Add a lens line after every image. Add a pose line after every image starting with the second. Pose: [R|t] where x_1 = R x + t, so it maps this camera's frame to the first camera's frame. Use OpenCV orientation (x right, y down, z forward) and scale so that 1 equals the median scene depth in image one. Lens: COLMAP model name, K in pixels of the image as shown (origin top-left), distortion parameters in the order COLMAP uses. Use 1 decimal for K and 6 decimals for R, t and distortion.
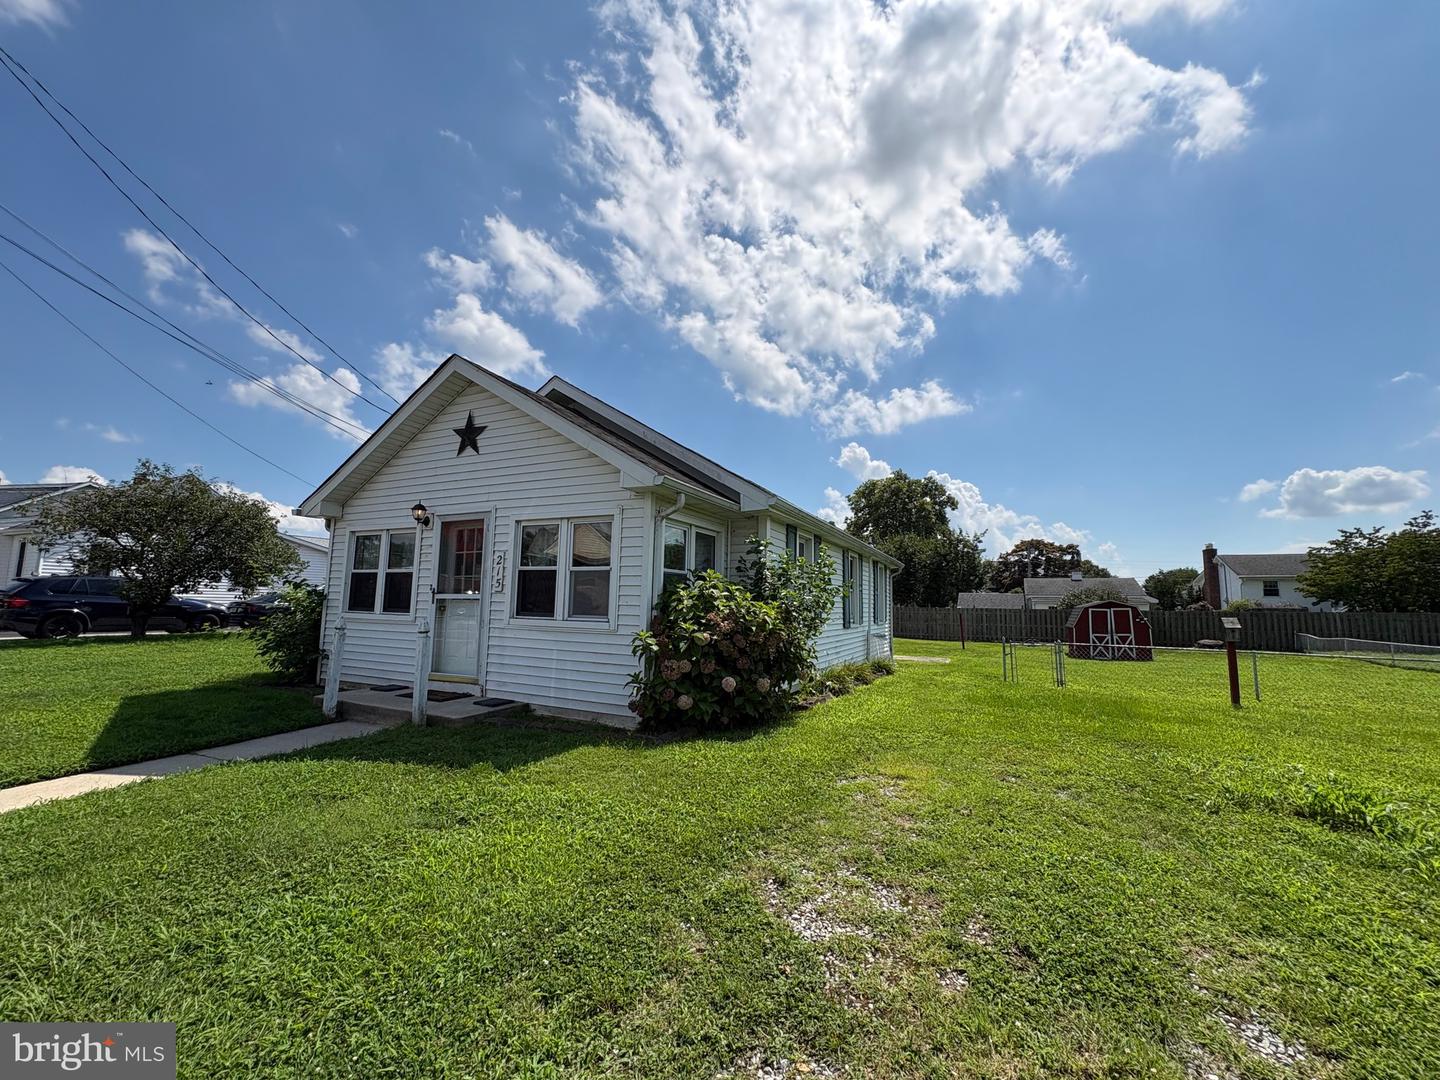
lens RADIAL K [[577.9, 0, 714.8], [0, 577.9, 537.8], [0, 0, 1]] dist [0.000673, -0.000993]
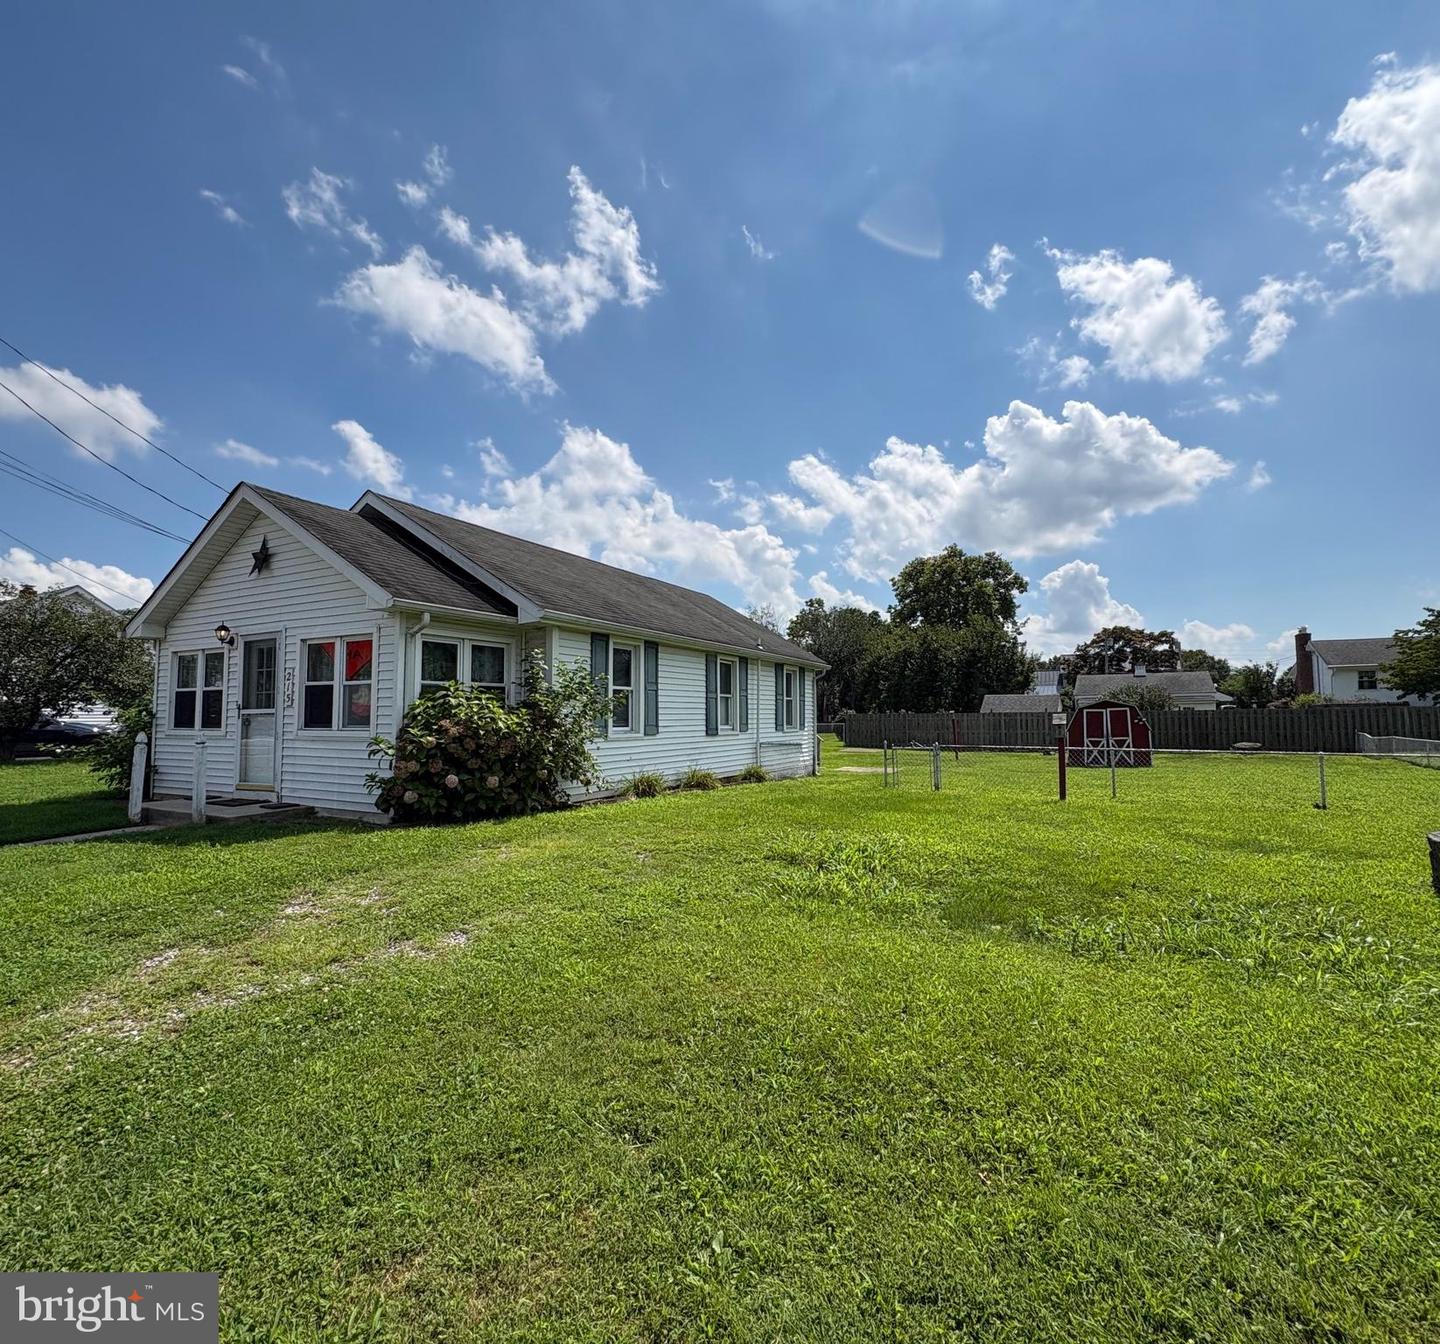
lens RADIAL K [[713.6, 0, 722.6], [0, 713.6, 669.1], [0, 0, 1]] dist [-0.006550, -0.001482]
pose [[0.999262, -0.027047, -0.027280, 0.389081], [0.028319, 0.998476, 0.047371, -0.012780], [0.025957, -0.048109, 0.998505, -0.247747]]
